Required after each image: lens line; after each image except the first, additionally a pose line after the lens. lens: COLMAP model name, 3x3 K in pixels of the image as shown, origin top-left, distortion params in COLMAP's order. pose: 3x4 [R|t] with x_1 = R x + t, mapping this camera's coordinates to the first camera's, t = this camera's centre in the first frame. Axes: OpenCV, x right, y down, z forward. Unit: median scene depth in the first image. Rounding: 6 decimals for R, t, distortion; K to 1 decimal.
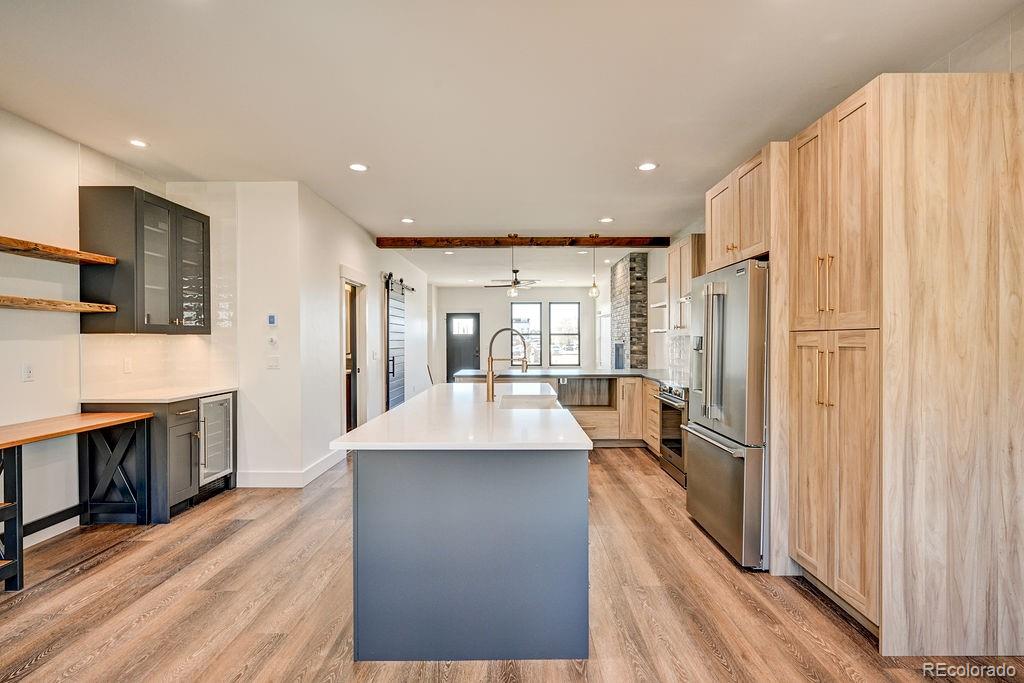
lens RADIAL K [[489.6, 0, 512.0], [0, 489.6, 341.5], [0, 0, 1]] dist [0.001487, 0.000861]
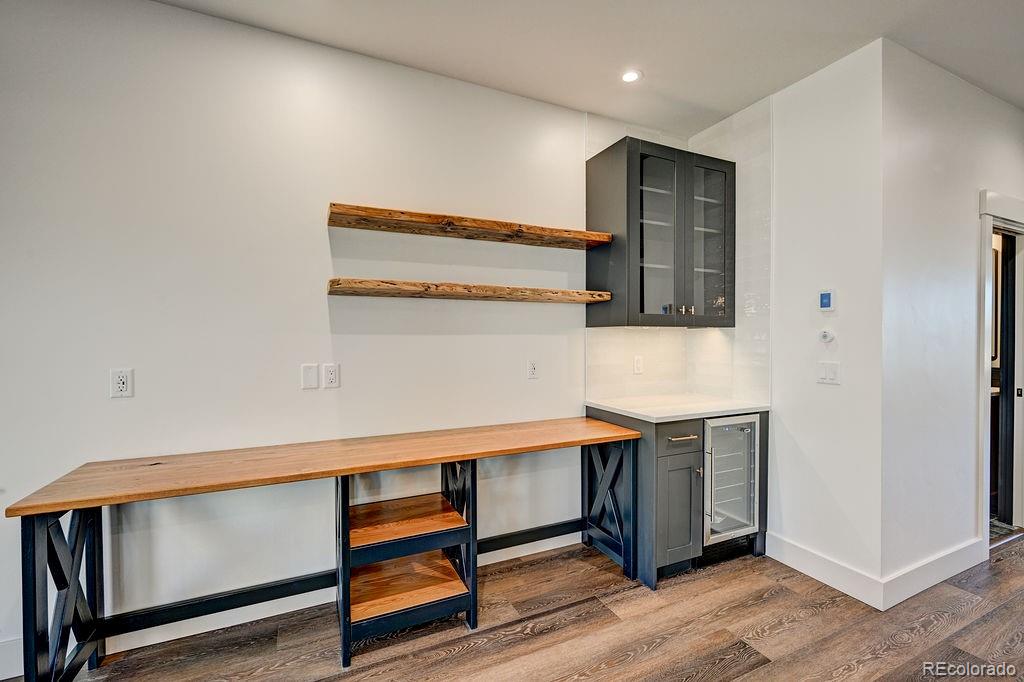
lens RADIAL K [[444.0, 0, 512.0], [0, 444.0, 341.0], [0, 0, 1]] dist [0.000894, 0.000700]
pose [[0.429359, 0.014757, -0.903013, -0.197802], [-0.004469, 0.999889, 0.014216, -0.001837], [0.903123, -0.002068, 0.429378, 0.503850]]
